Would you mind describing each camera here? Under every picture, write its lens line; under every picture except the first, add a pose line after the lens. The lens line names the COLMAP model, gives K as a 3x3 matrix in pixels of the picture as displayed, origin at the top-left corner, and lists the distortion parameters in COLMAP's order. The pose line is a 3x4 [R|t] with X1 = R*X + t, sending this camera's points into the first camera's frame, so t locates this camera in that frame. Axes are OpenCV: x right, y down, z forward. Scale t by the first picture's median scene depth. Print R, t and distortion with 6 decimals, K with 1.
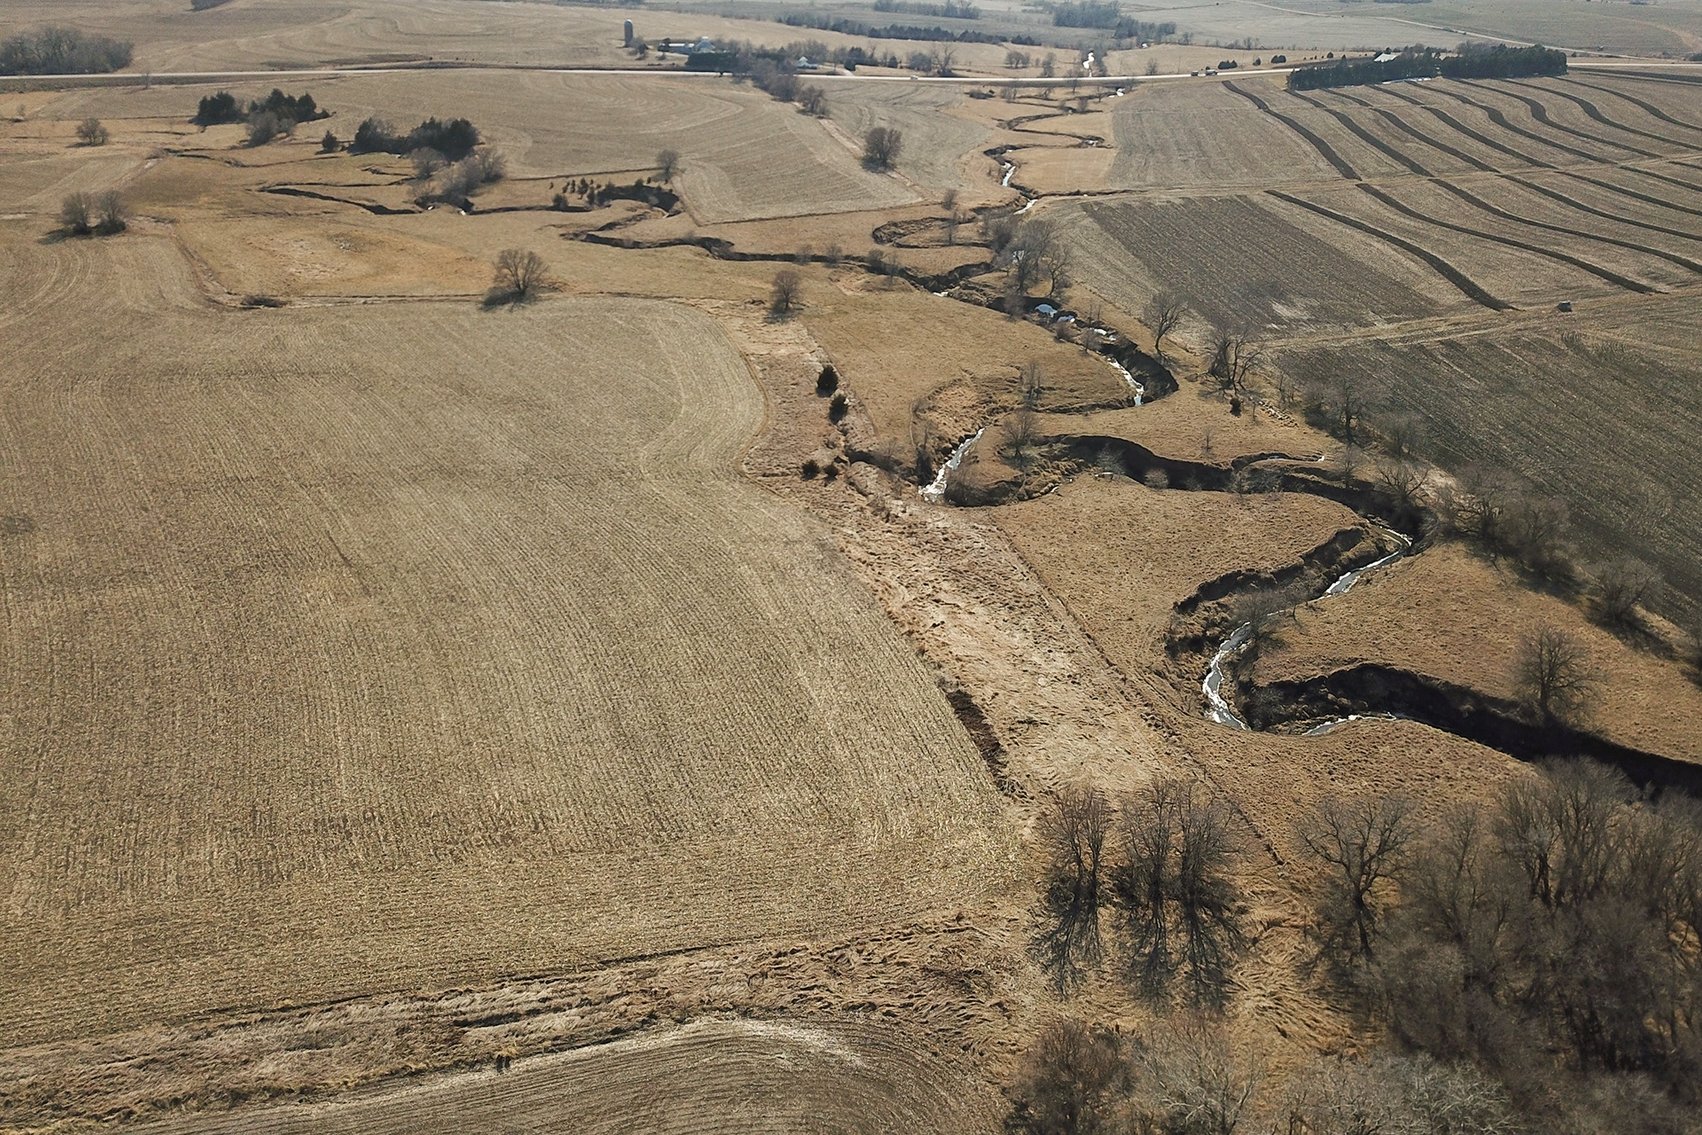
lens RADIAL K [[1311.9, 0, 851.4], [0, 1311.9, 515.9], [0, 0, 1]] dist [0.018889, -0.009846]
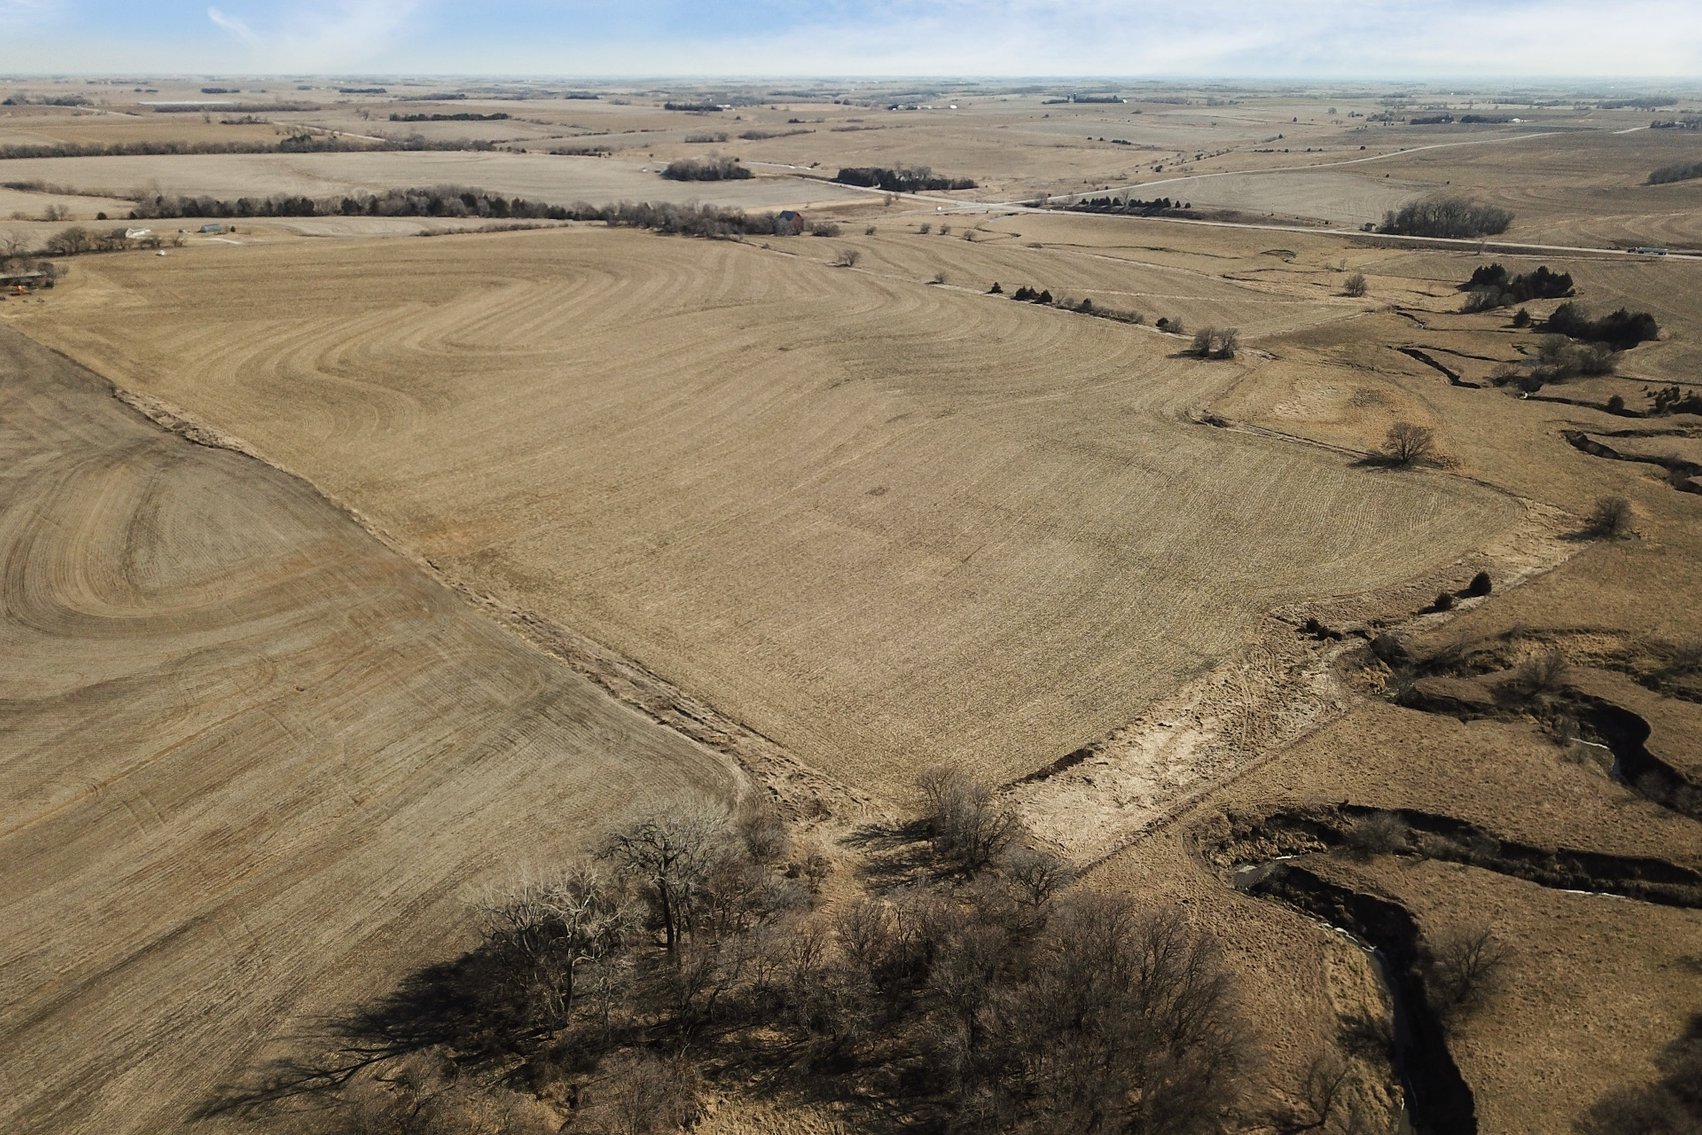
lens RADIAL K [[1370.1, 0, 844.3], [0, 1370.1, 567.3], [0, 0, 1]] dist [0.021830, -0.019100]
pose [[0.474824, 0.282930, -0.833363, 0.745523], [-0.348269, 0.930025, 0.117314, -0.079882], [0.808240, 0.234530, 0.540134, -0.000859]]
